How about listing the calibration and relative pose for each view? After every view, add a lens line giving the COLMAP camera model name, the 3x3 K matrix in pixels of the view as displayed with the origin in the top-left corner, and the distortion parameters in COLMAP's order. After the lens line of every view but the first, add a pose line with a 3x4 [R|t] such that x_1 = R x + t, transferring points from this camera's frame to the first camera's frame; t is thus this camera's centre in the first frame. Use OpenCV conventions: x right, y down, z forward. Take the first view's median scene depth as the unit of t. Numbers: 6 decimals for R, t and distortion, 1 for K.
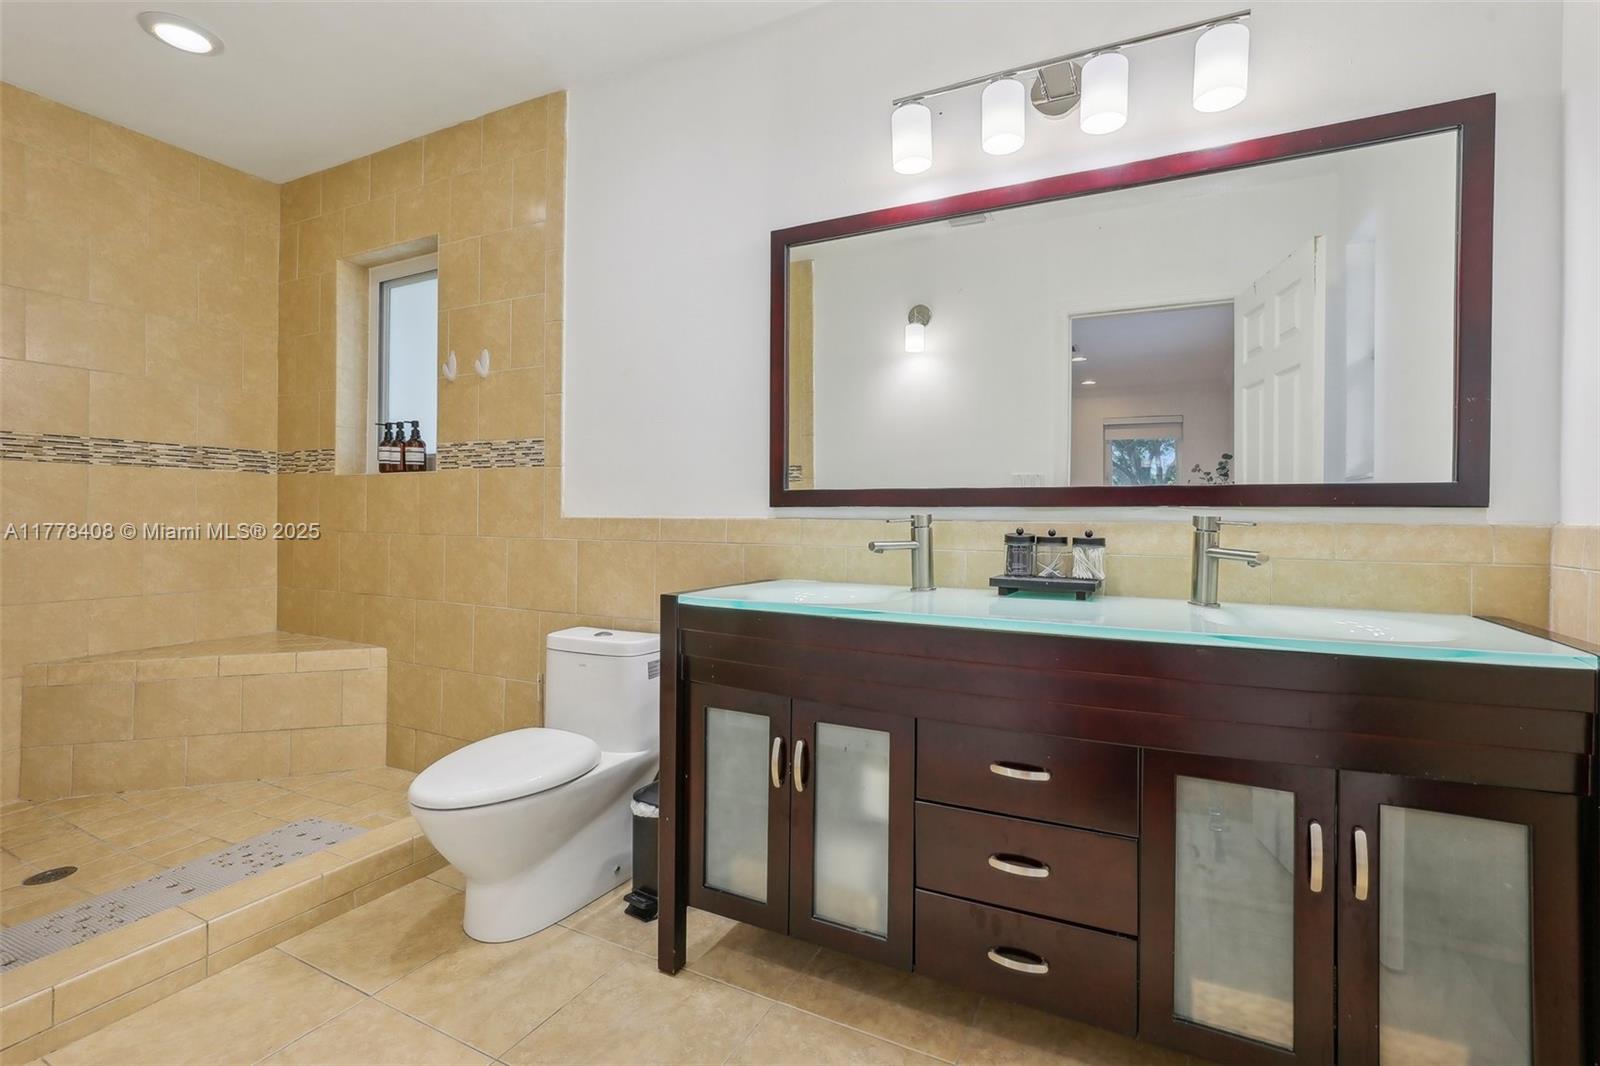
lens RADIAL K [[739.4, 0, 827.1], [0, 739.4, 518.2], [0, 0, 1]] dist [0.000891, 0.002515]
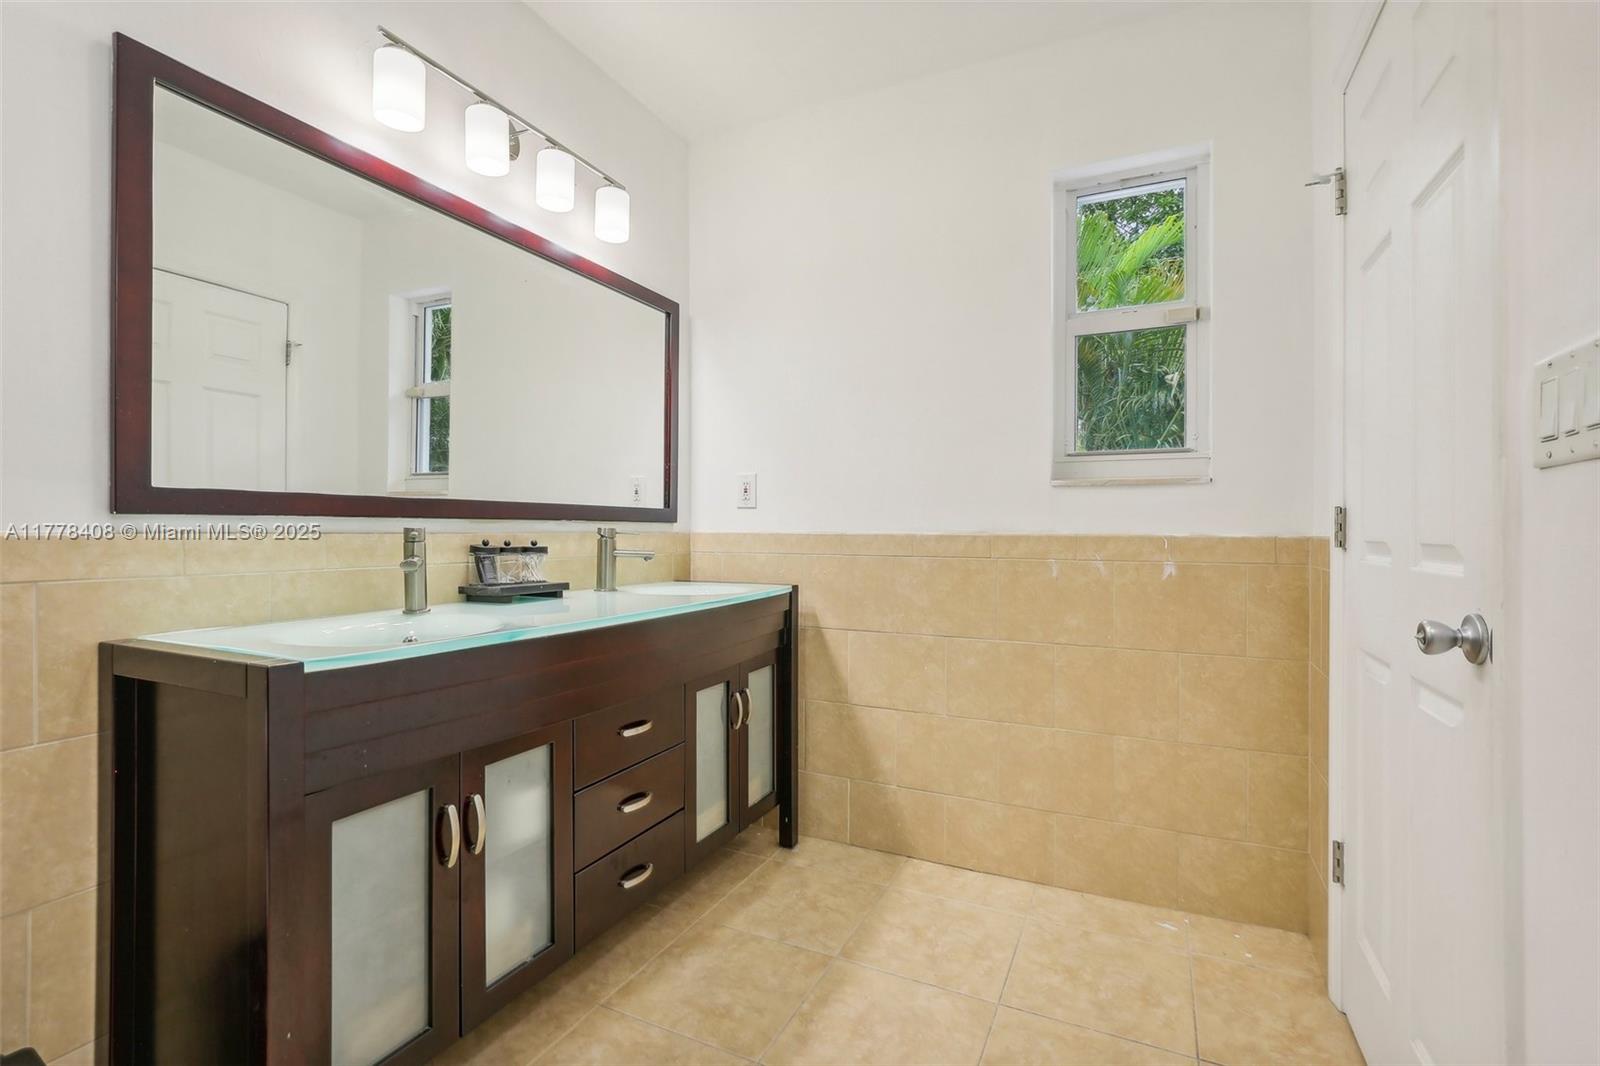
lens RADIAL K [[739.4, 0, 801.7], [0, 739.4, 530.5], [0, 0, 1]] dist [0.000891, 0.002515]
pose [[-0.014872, -0.010713, 0.999832, -0.759734], [-0.004756, 0.999932, 0.010644, -0.012370], [-0.999878, -0.004597, -0.014922, 0.547037]]
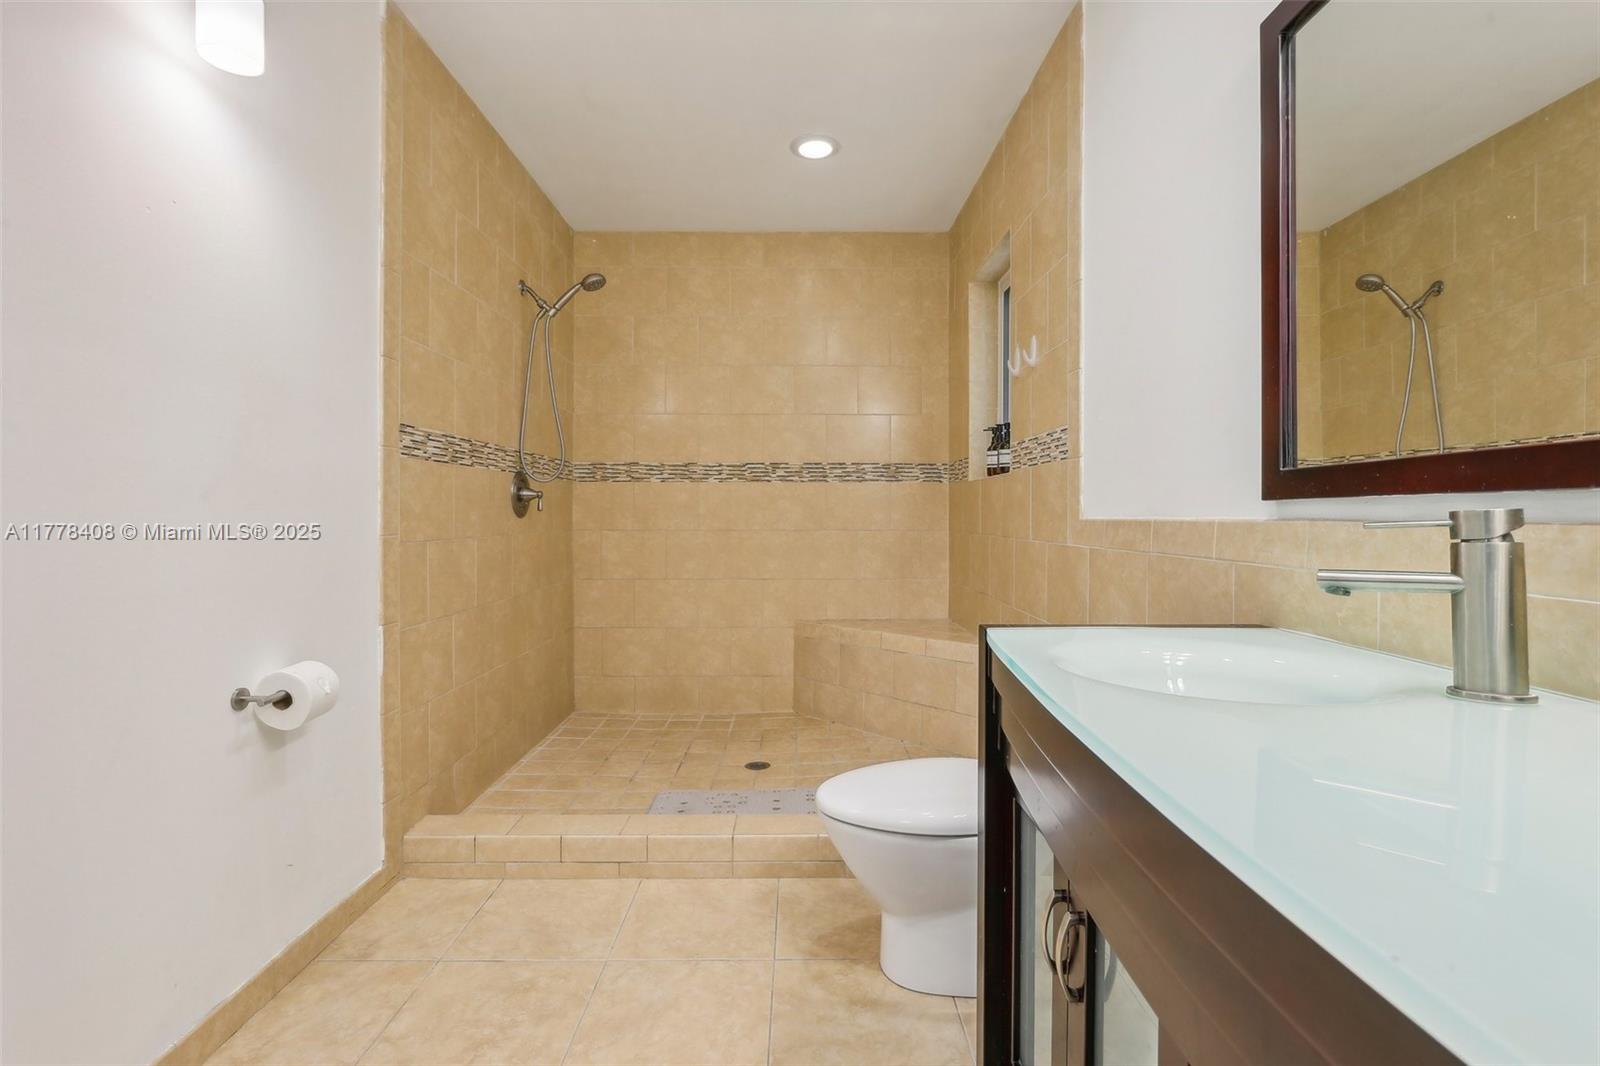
lens RADIAL K [[739.4, 0, 799.0], [0, 739.4, 521.0], [0, 0, 1]] dist [0.000891, 0.002515]
pose [[0.445715, -0.001084, -0.895174, 0.324163], [0.001978, 0.999998, -0.000227, 0.000768], [0.895173, -0.001670, 0.445716, 0.476085]]
